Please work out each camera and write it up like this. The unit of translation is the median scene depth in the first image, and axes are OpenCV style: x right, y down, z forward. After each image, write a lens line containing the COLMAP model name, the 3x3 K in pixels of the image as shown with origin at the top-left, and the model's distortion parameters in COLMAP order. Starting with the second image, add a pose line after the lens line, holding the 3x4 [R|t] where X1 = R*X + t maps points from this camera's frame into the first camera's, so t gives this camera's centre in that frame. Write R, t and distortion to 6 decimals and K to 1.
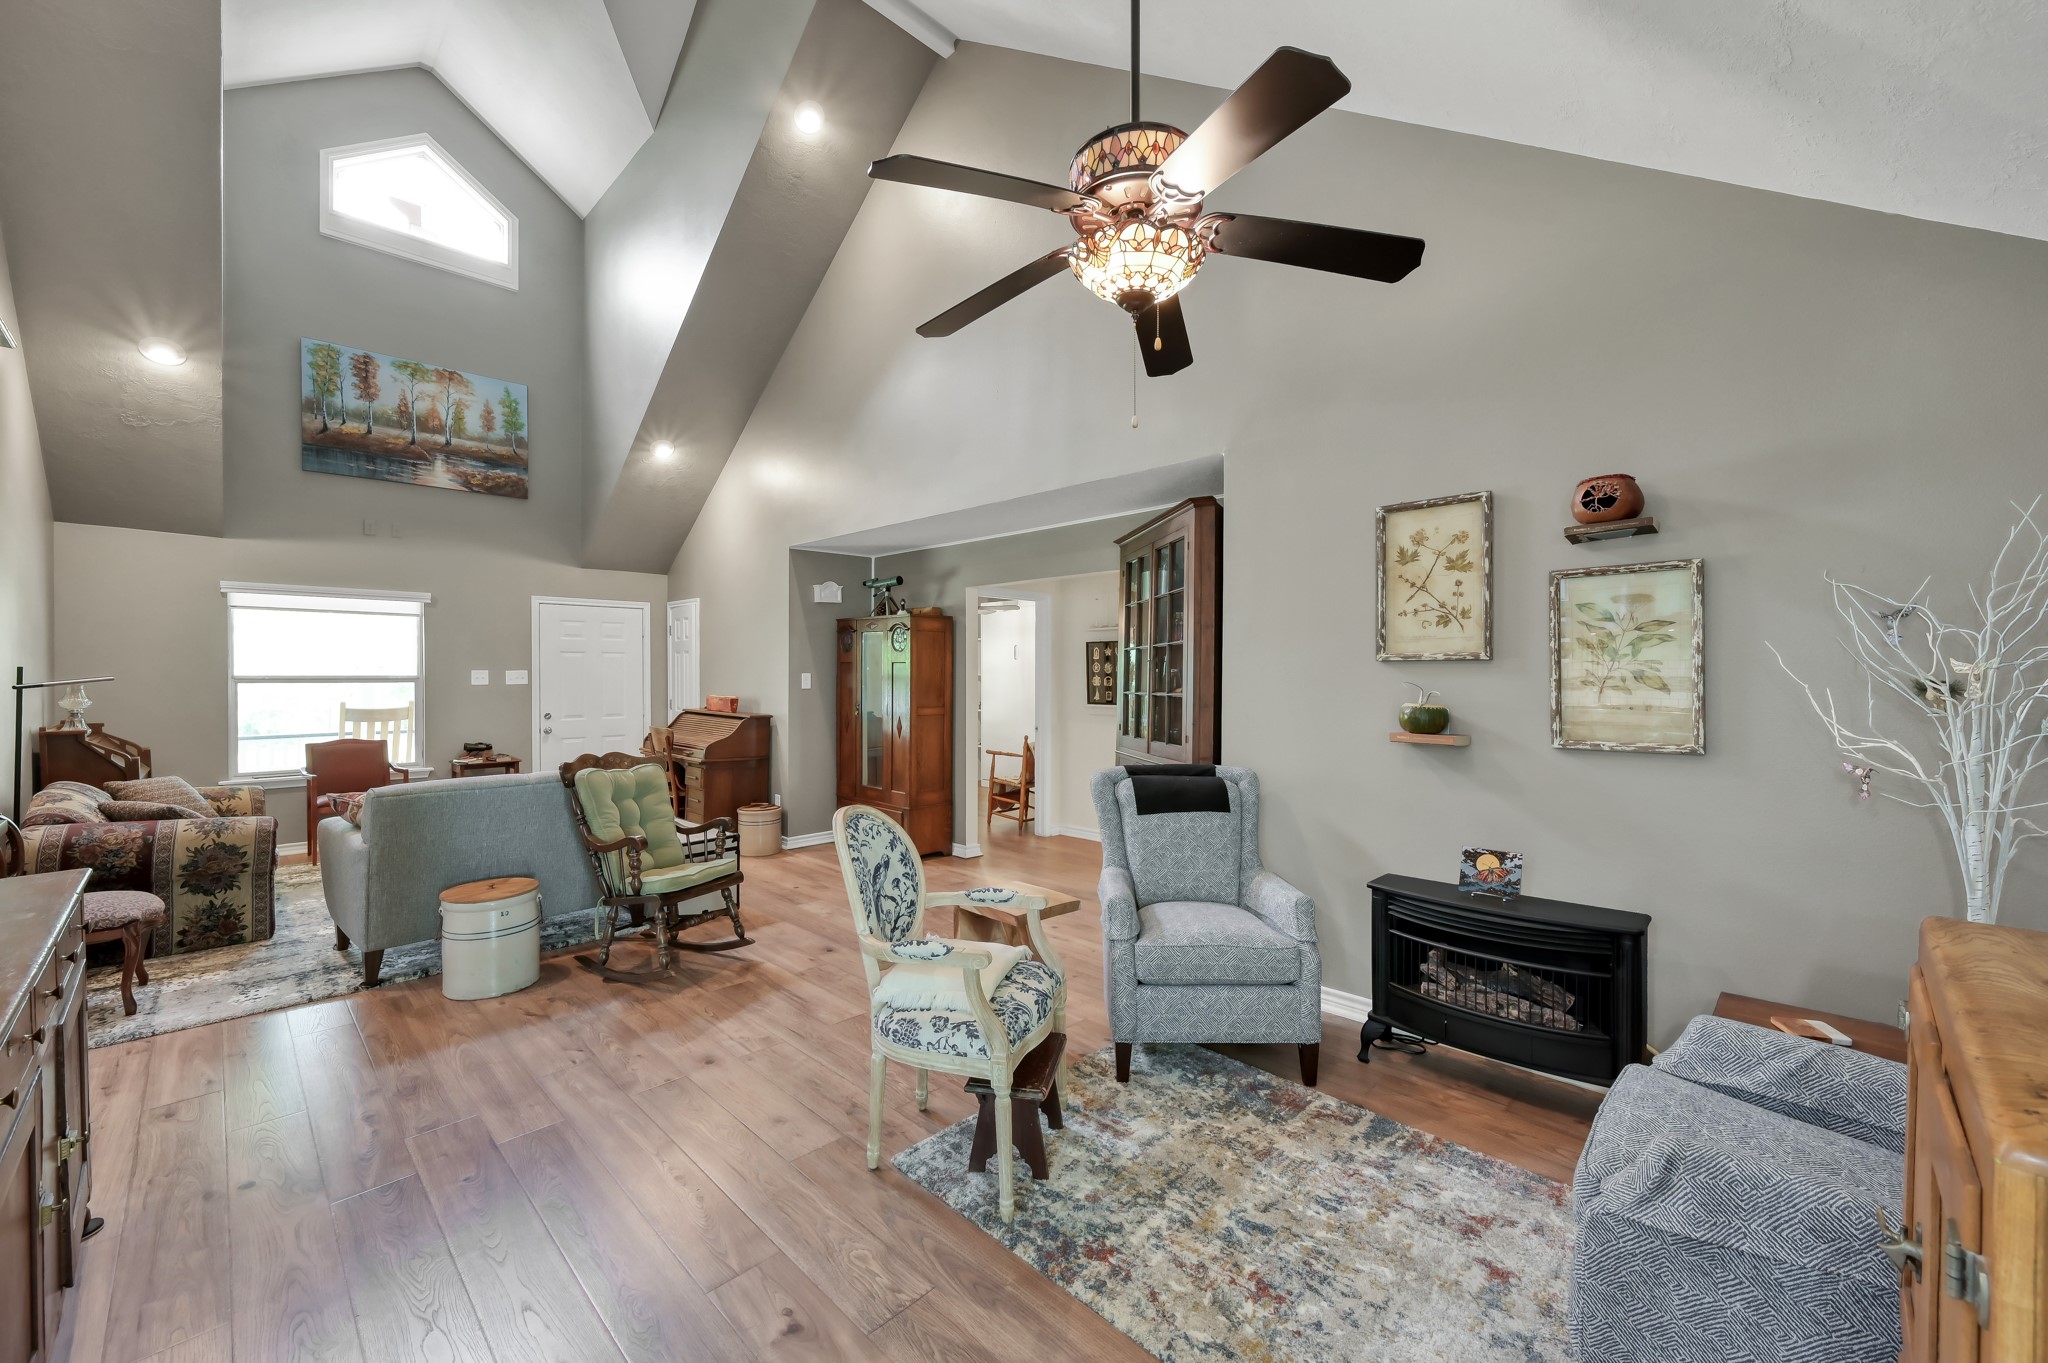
lens RADIAL K [[802.8, 0, 1025.9], [0, 802.8, 679.9], [0, 0, 1]] dist [-0.001796, -0.000374]
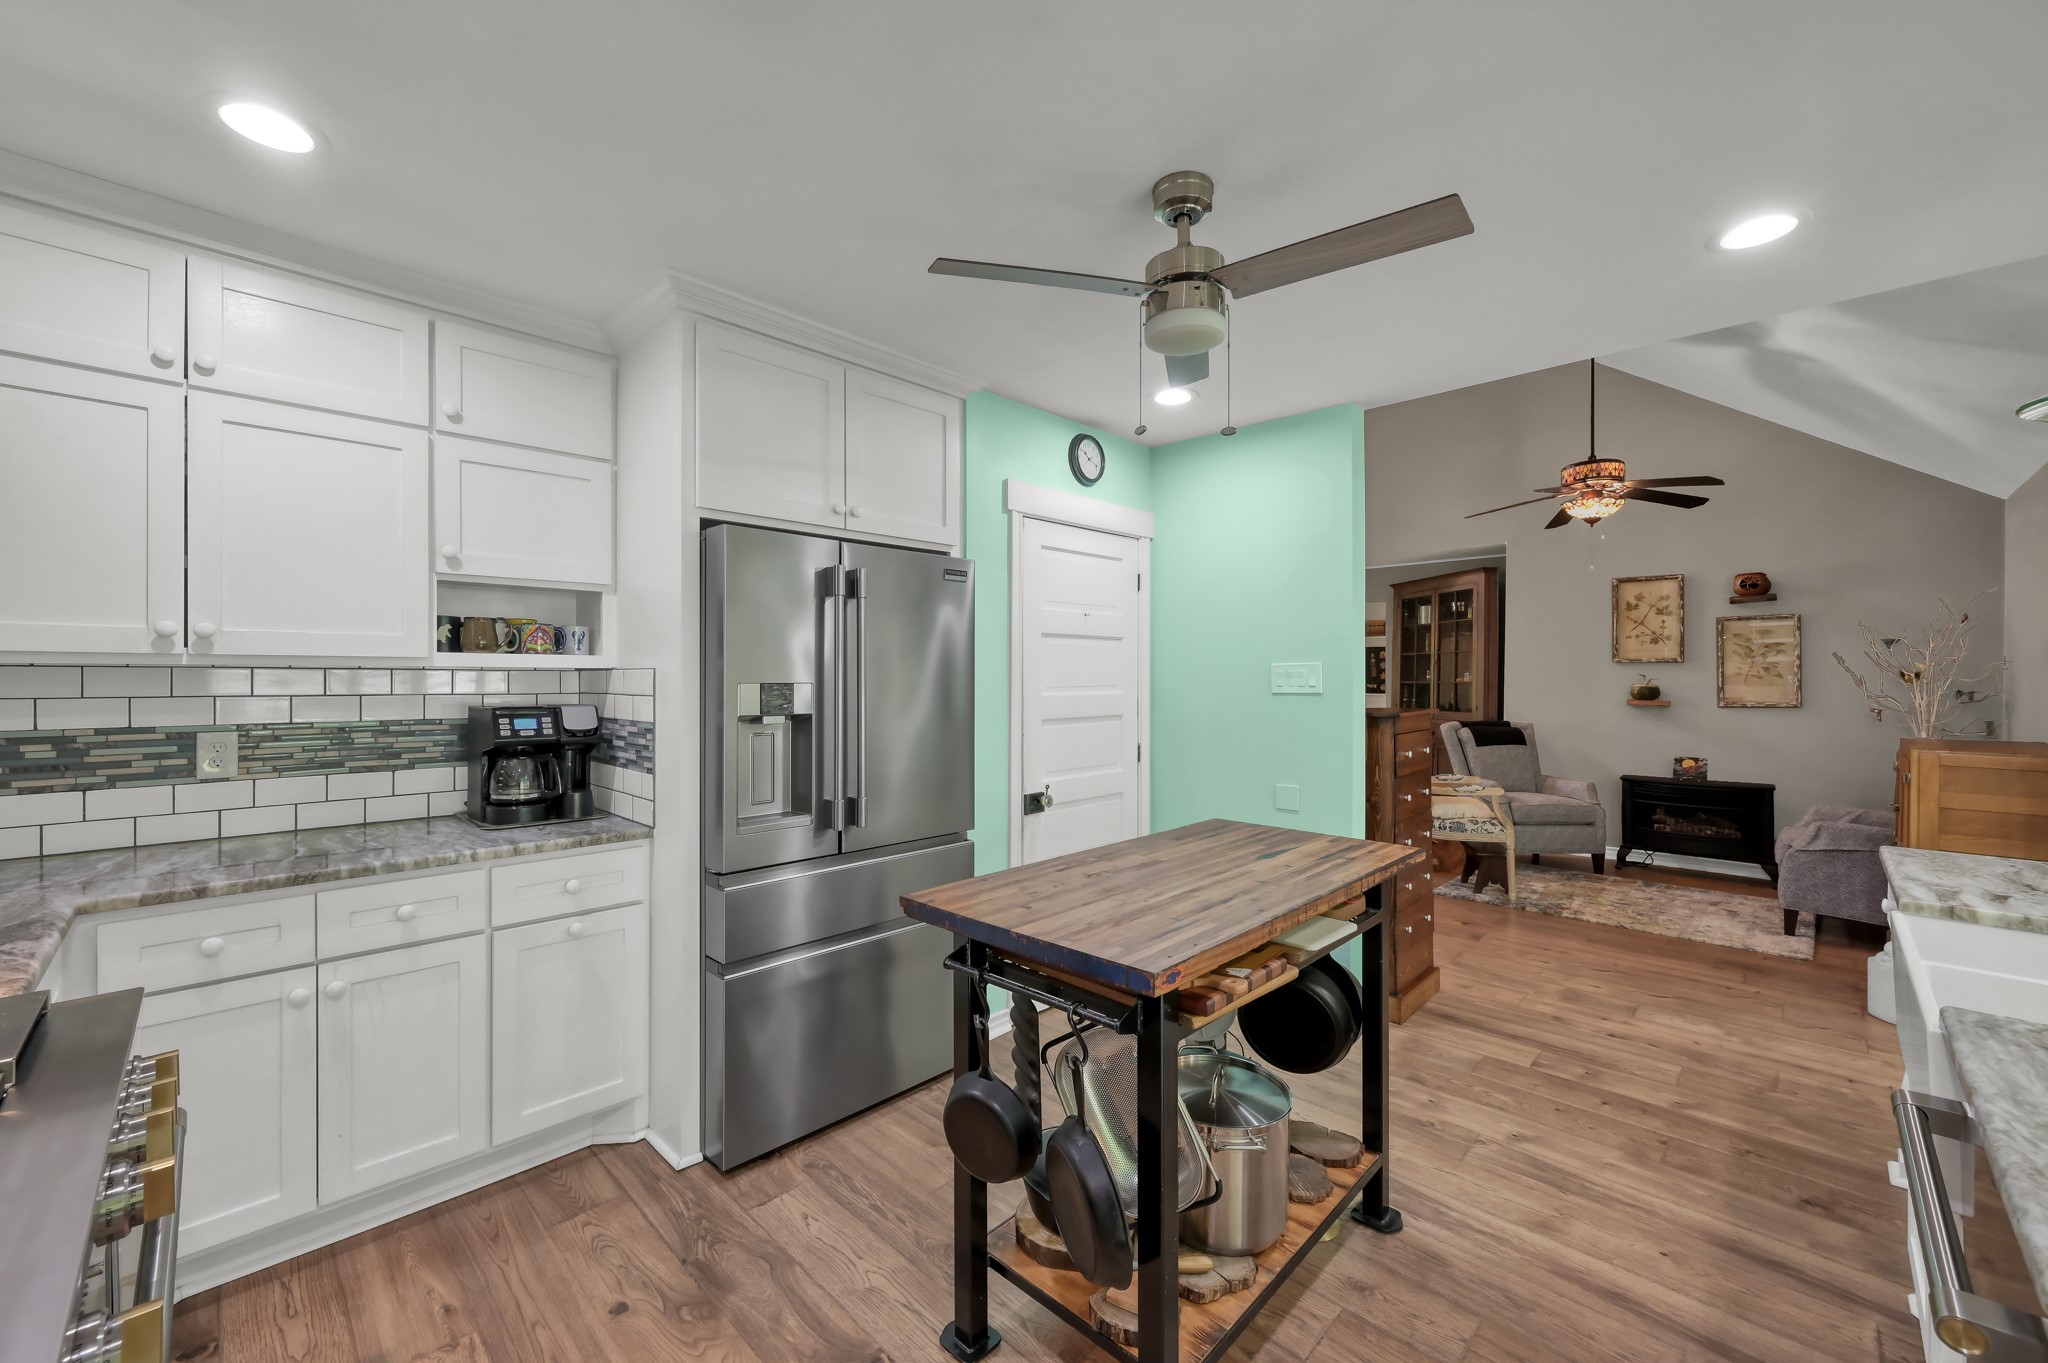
lens RADIAL K [[802.8, 0, 1025.9], [0, 802.8, 679.9], [0, 0, 1]] dist [-0.001796, -0.000374]
pose [[0.999983, 0.001159, 0.005774, -0.826559], [-0.001165, 0.999999, 0.001081, 0.014868], [-0.005773, -0.001088, 0.999983, -0.751506]]
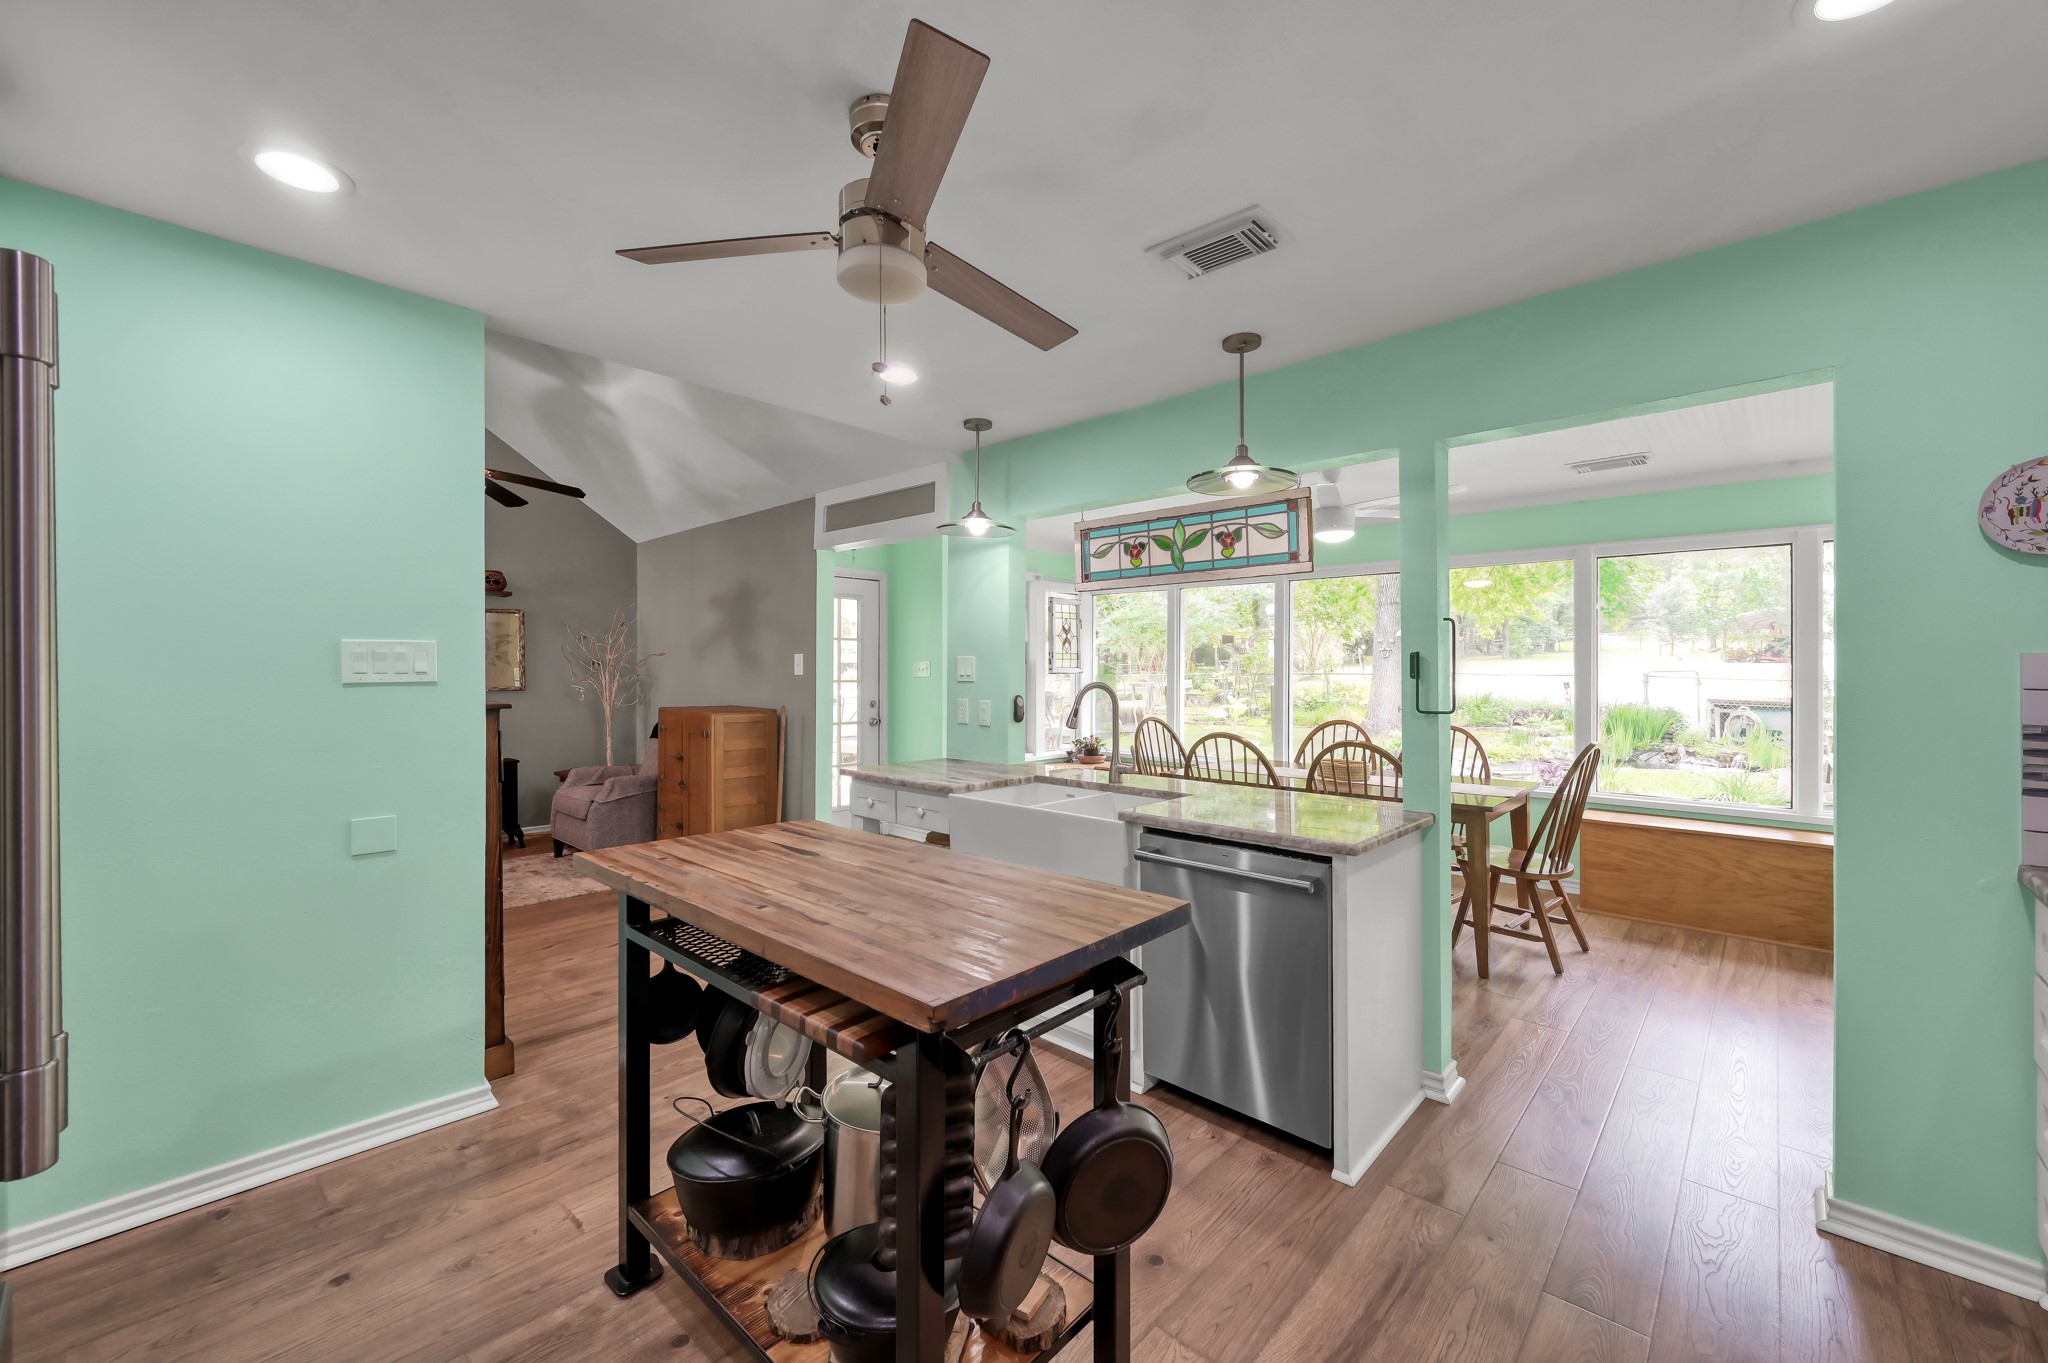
lens RADIAL K [[809.8, 0, 1028.0], [0, 809.8, 674.4], [0, 0, 1]] dist [0.000804, -0.000091]
pose [[-0.033283, -0.006866, 0.999422, -1.175261], [0.000356, 0.999976, 0.006882, 0.019643], [-0.999446, 0.000585, -0.033279, -0.322966]]
